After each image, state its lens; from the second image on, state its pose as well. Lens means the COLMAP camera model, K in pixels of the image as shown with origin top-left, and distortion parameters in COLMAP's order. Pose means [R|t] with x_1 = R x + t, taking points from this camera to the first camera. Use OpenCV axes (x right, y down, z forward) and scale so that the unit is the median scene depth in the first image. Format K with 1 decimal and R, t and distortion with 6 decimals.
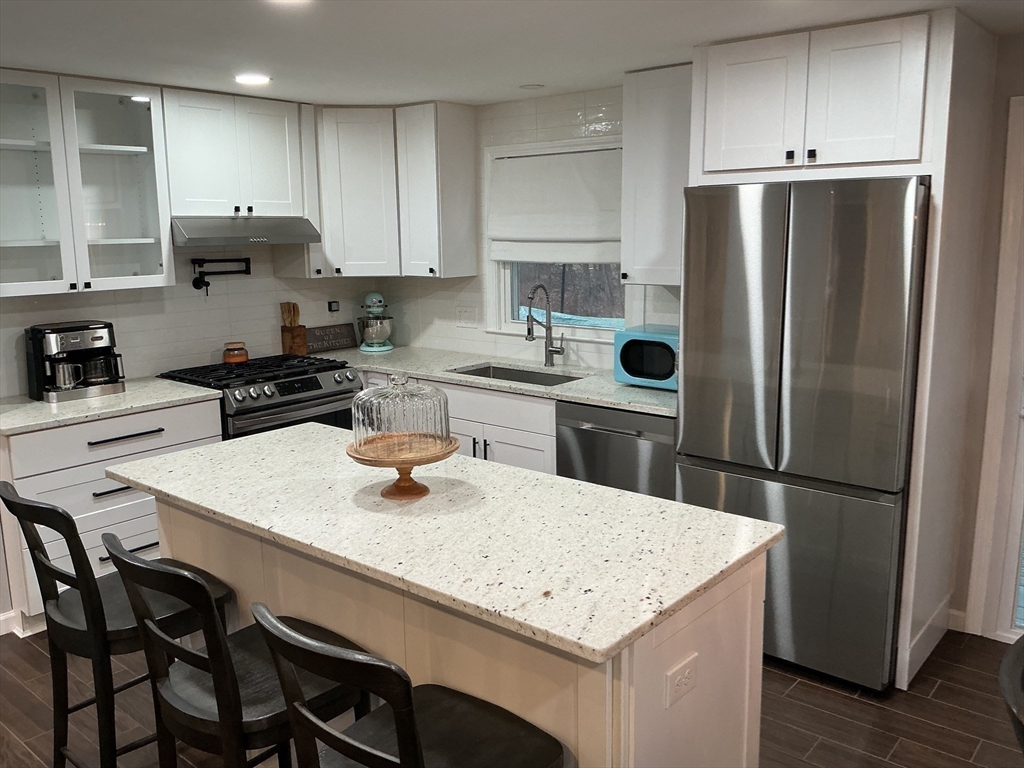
lens RADIAL K [[851.3, 0, 512.0], [0, 851.3, 384.0], [0, 0, 1]] dist [0.138869, -0.294937]
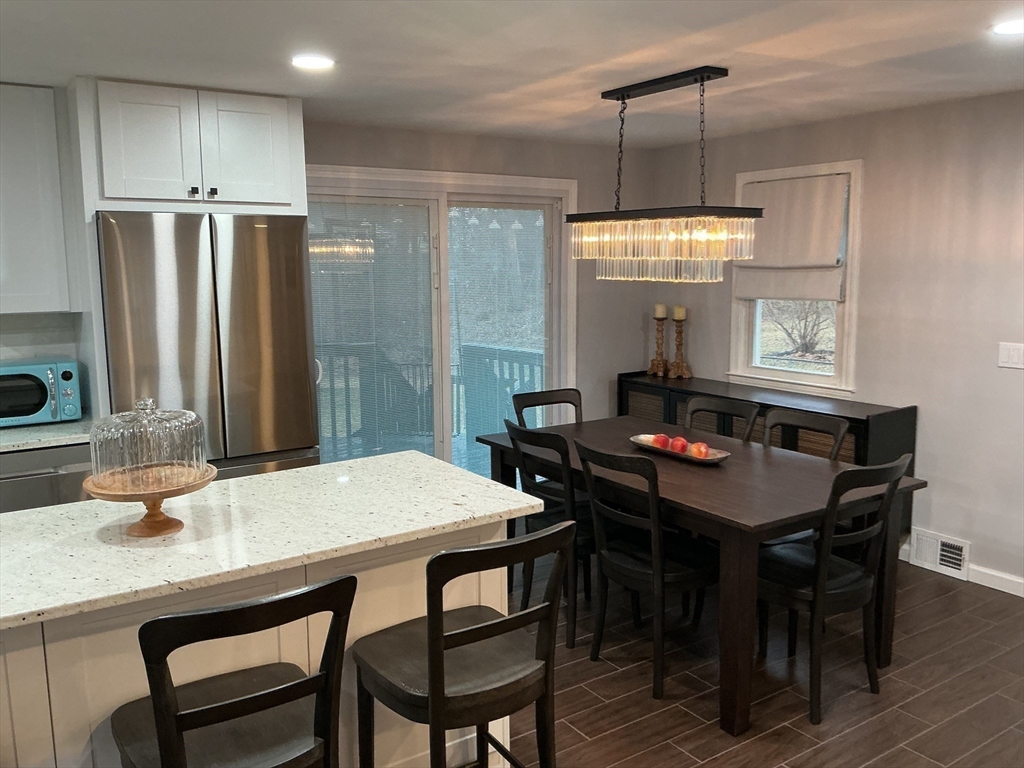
lens RADIAL K [[851.3, 0, 512.0], [0, 851.3, 384.0], [0, 0, 1]] dist [0.138869, -0.294937]
pose [[0.269626, -0.131246, 0.953979, -0.875413], [0.181417, 0.979852, 0.083531, -0.031793], [-0.945722, 0.150545, 0.288004, 0.351765]]
